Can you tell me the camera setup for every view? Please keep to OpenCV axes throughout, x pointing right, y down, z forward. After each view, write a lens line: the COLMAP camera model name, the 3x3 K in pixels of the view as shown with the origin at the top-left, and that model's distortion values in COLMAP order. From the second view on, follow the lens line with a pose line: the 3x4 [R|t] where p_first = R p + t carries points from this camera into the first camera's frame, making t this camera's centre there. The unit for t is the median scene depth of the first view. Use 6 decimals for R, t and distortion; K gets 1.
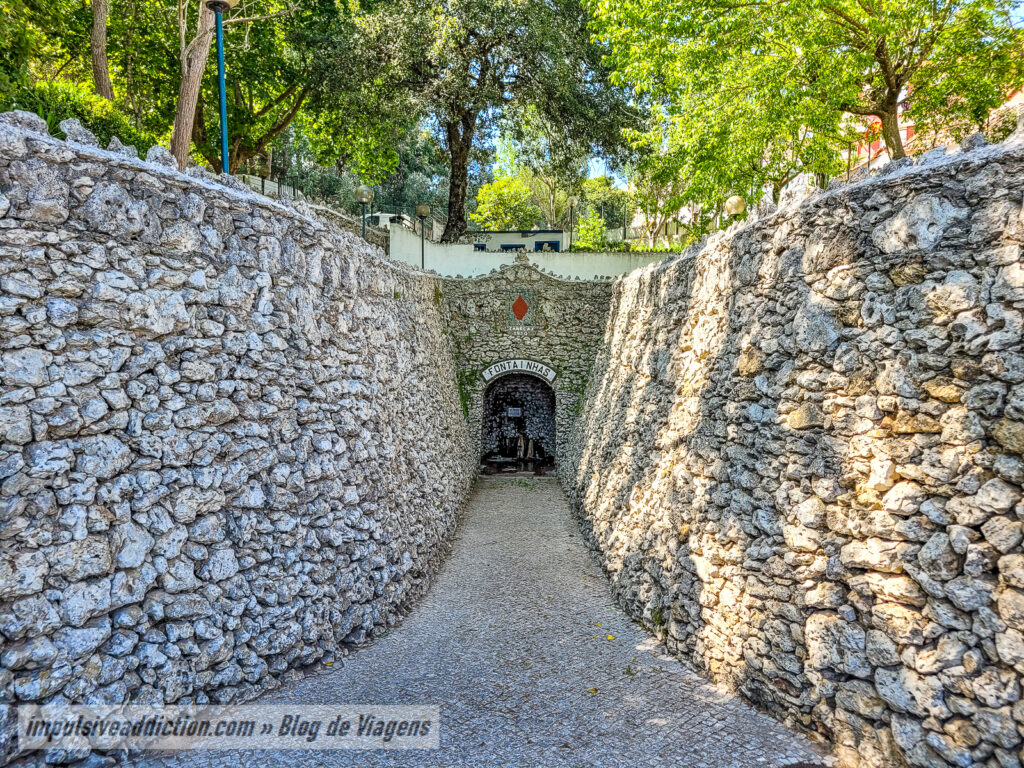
lens RADIAL K [[807.7, 0, 511.2], [0, 807.7, 384.3], [0, 0, 1]] dist [0.064812, -0.012608]
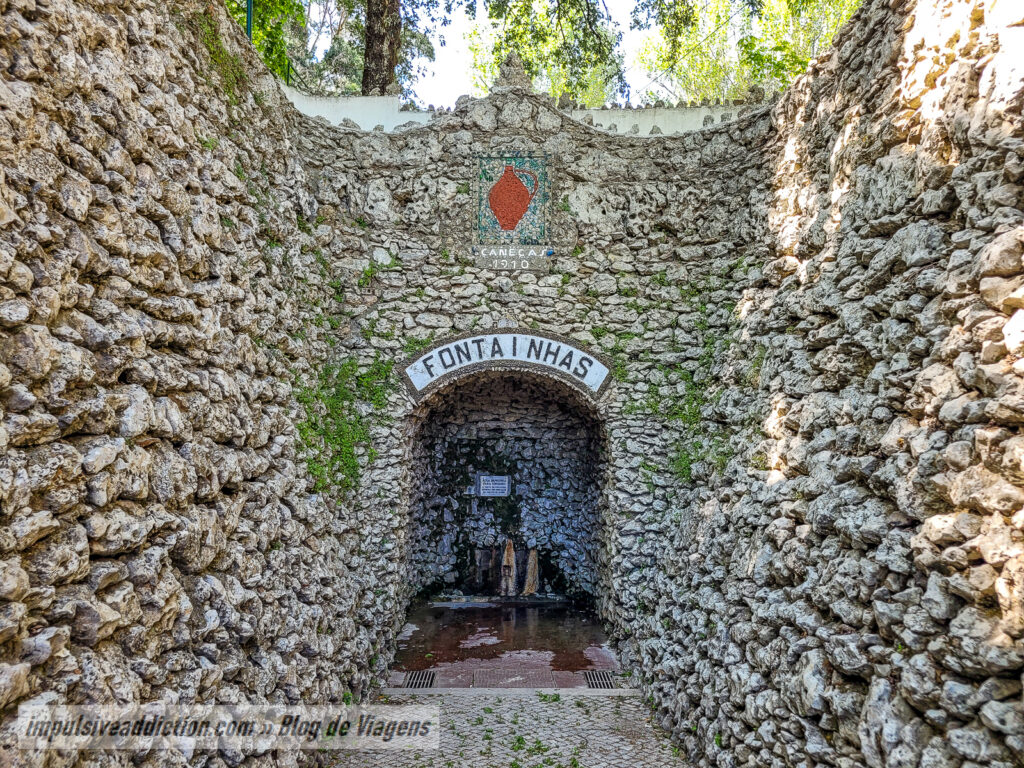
lens RADIAL K [[807.7, 0, 514.1], [0, 807.7, 382.9], [0, 0, 1]] dist [0.064812, -0.012608]
pose [[0.999551, -0.000764, 0.029953, 0.002026], [0.004231, 0.993257, -0.115854, 0.033827], [-0.029662, 0.115929, 0.992815, 0.638106]]
